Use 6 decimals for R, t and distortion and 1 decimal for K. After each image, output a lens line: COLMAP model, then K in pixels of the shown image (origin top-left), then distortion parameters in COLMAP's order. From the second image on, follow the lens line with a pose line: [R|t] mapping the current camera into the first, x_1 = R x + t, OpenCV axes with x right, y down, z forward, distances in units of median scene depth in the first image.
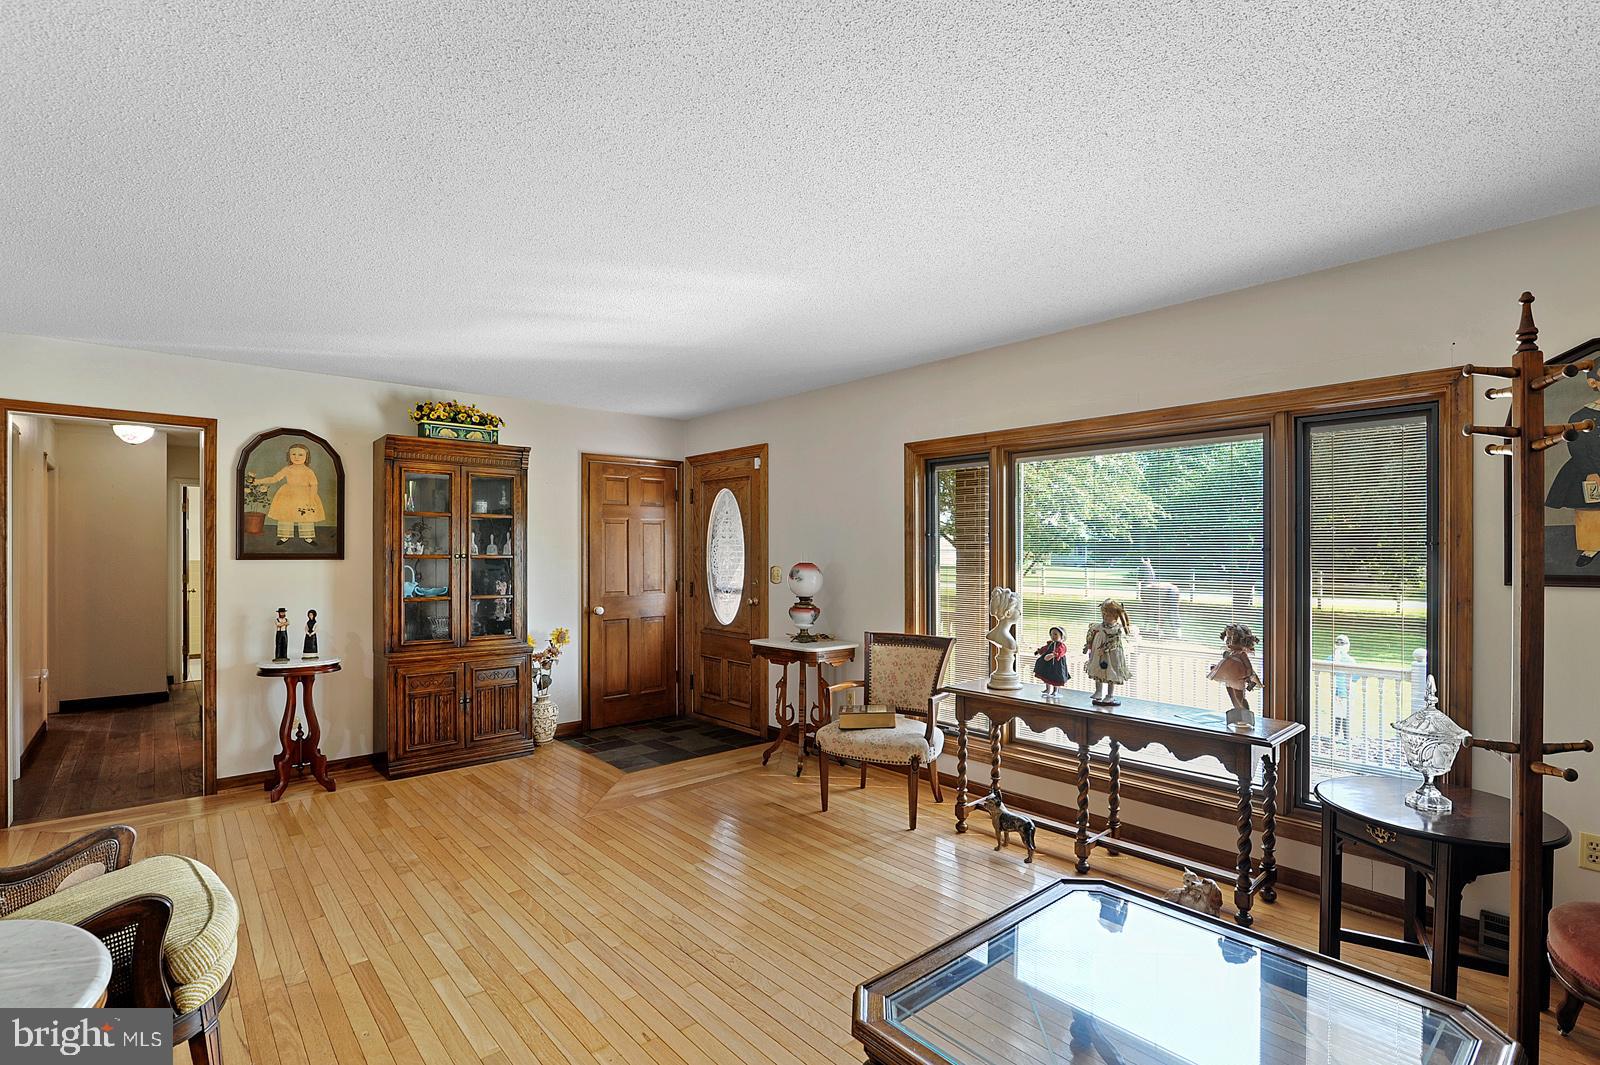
lens RADIAL K [[746.6, 0, 802.0], [0, 746.6, 557.8], [0, 0, 1]] dist [-0.018835, 0.000378]
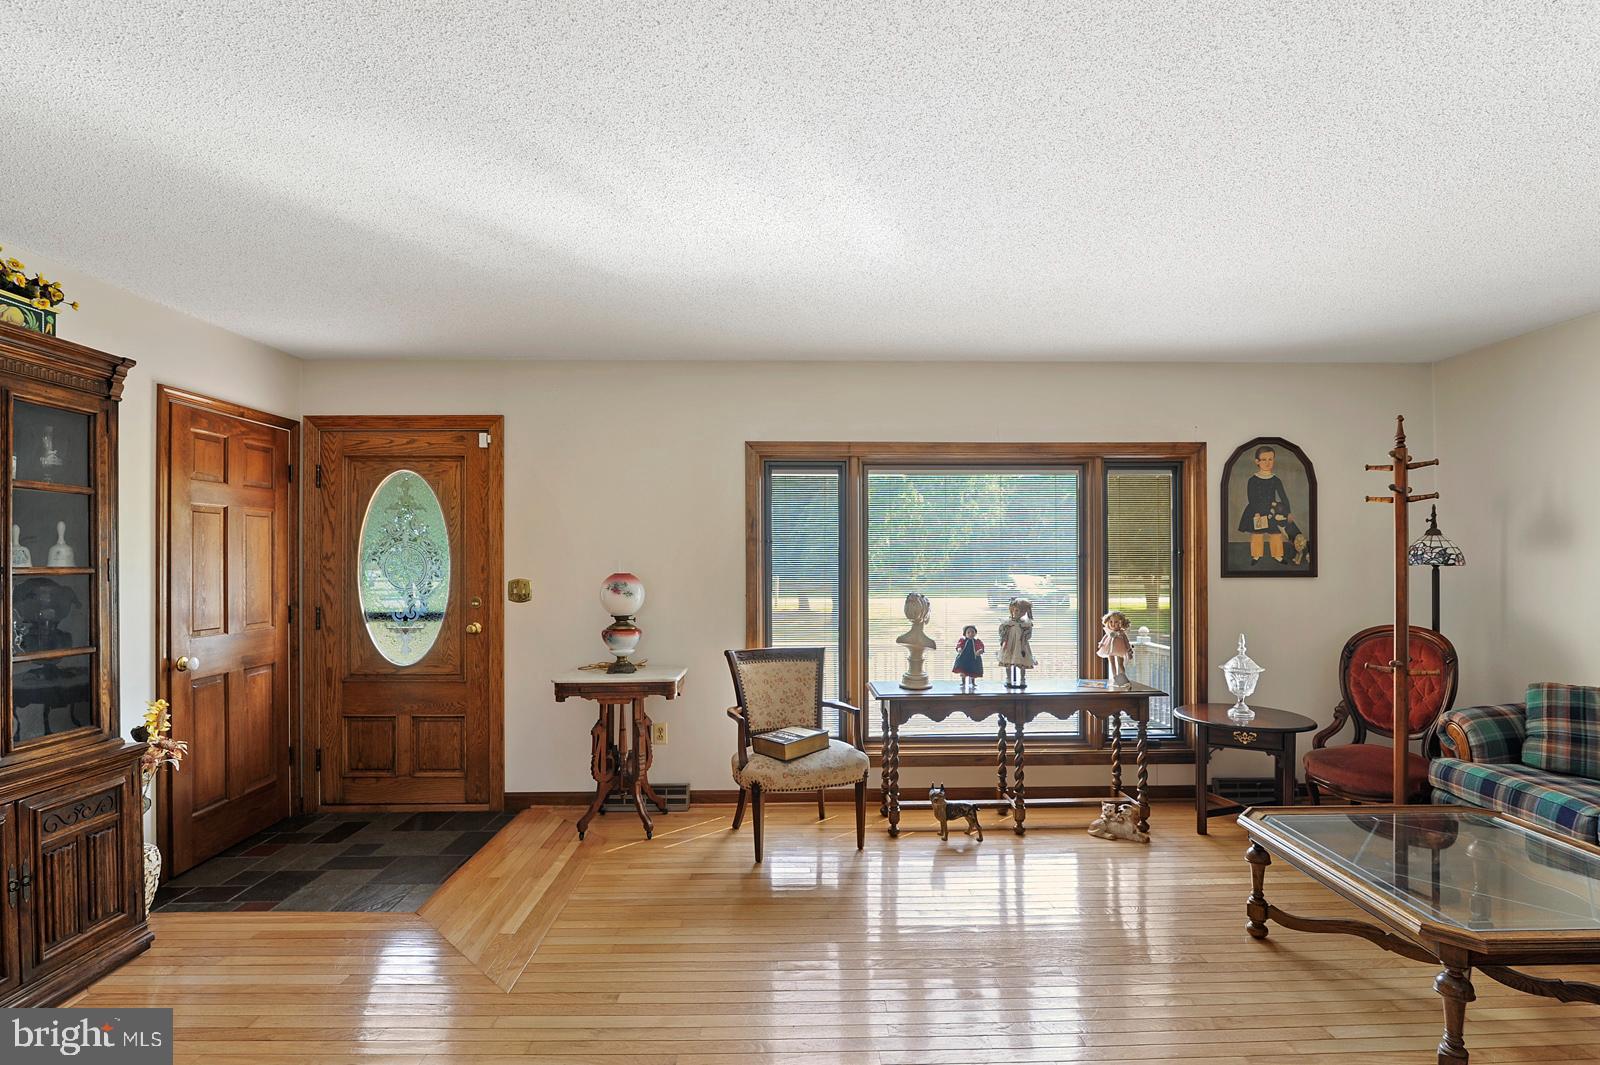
lens RADIAL K [[746.6, 0, 802.0], [0, 746.6, 557.8], [0, 0, 1]] dist [-0.018835, 0.000378]
pose [[0.645420, 0.000258, 0.763828, -0.478499], [0.010048, 0.999911, -0.008828, -0.001109], [-0.763762, 0.013372, 0.645359, 0.328436]]
